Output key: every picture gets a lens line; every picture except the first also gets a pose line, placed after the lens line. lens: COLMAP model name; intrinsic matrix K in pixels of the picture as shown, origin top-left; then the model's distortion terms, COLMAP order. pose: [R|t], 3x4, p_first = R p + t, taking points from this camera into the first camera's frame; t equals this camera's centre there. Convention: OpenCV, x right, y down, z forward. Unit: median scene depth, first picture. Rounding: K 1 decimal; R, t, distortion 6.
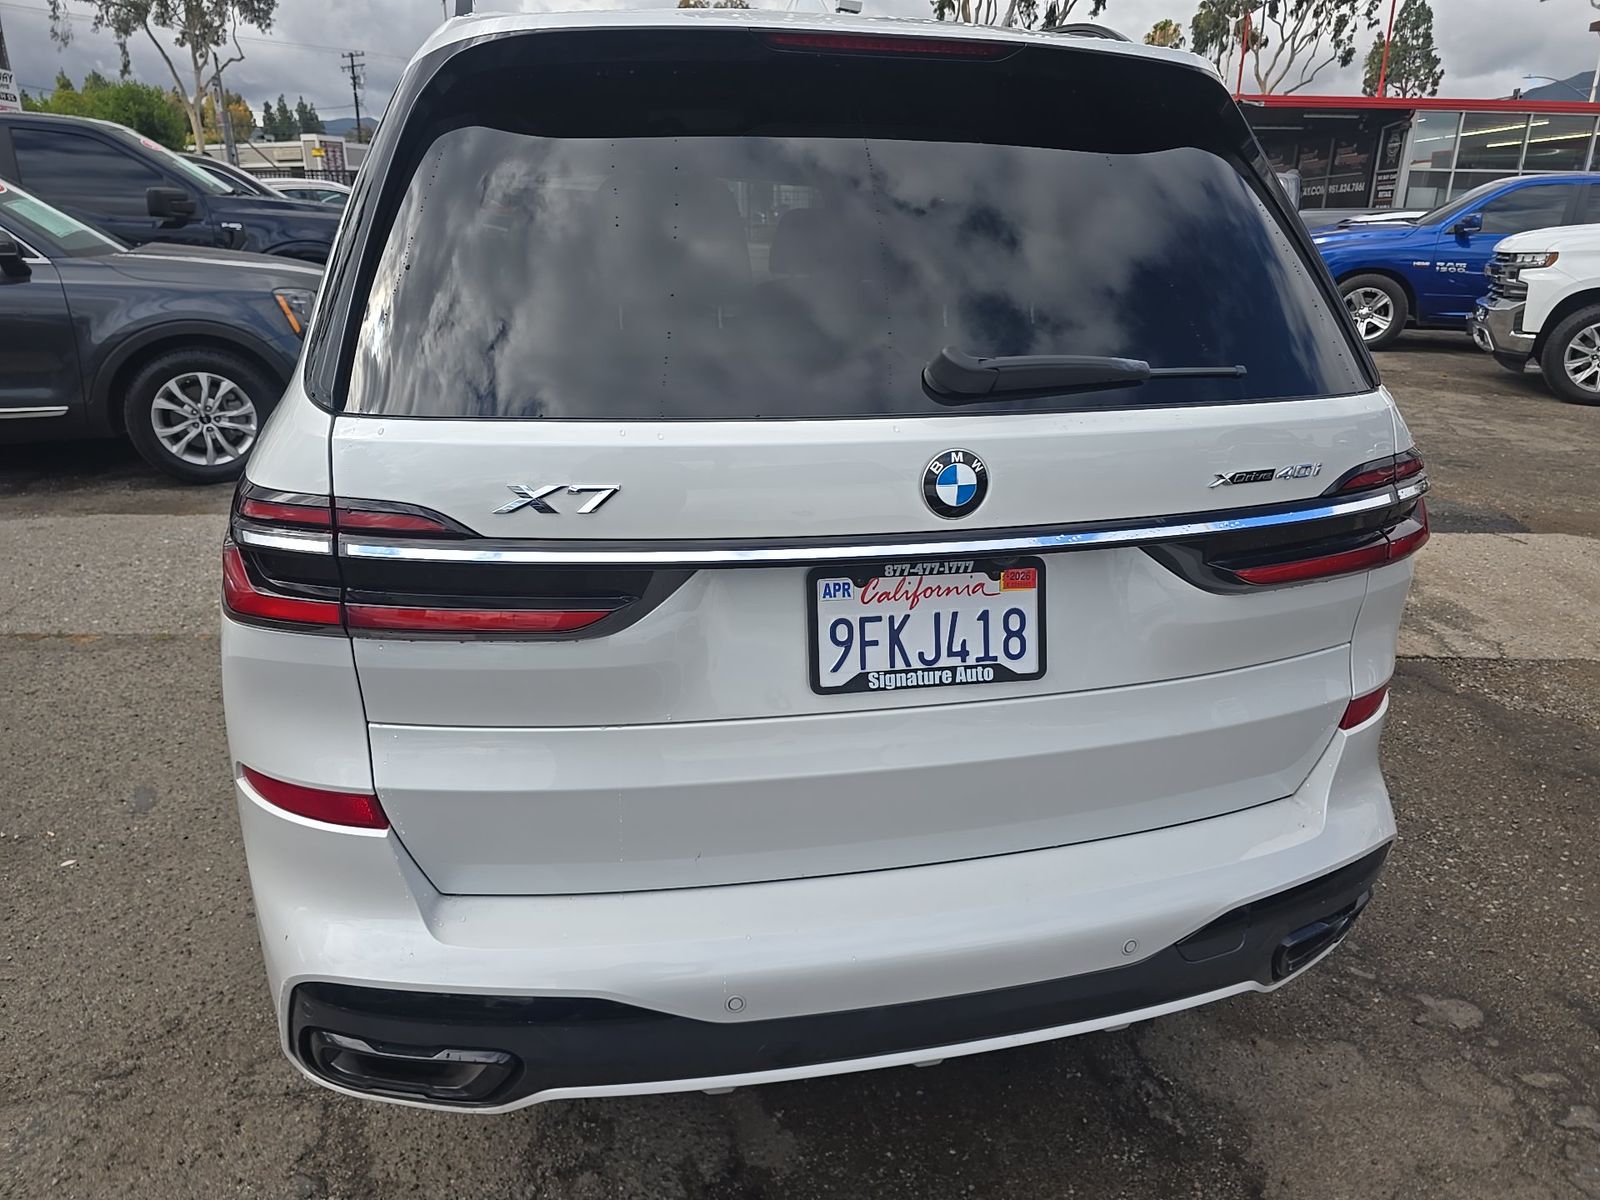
lens RADIAL K [[1081.1, 0, 802.6], [0, 1081.1, 604.5], [0, 0, 1]] dist [0.054434, -0.047957]
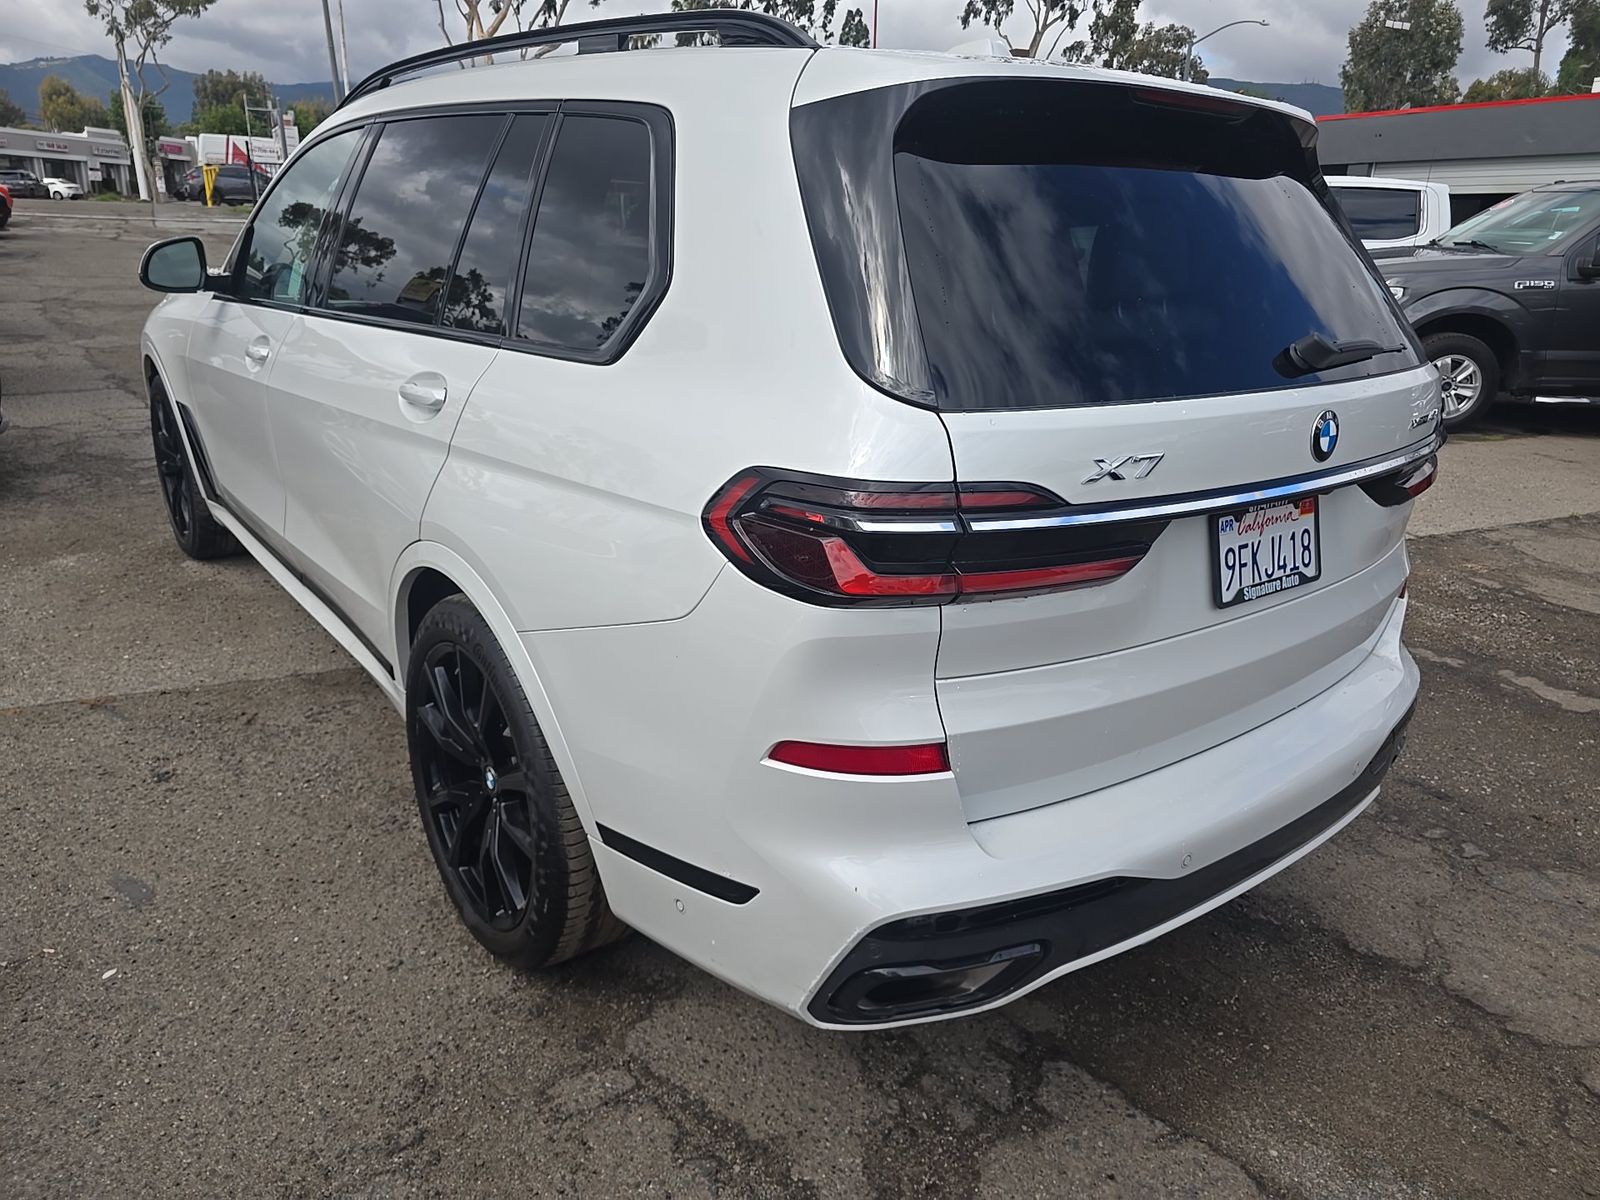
lens RADIAL K [[1081.1, 0, 802.6], [0, 1081.1, 604.5], [0, 0, 1]] dist [0.054434, -0.047957]
pose [[0.907468, -0.124270, 0.401321, -0.946957], [0.118931, 0.992164, 0.038298, -0.030198], [-0.402935, 0.012975, 0.915137, 0.018174]]
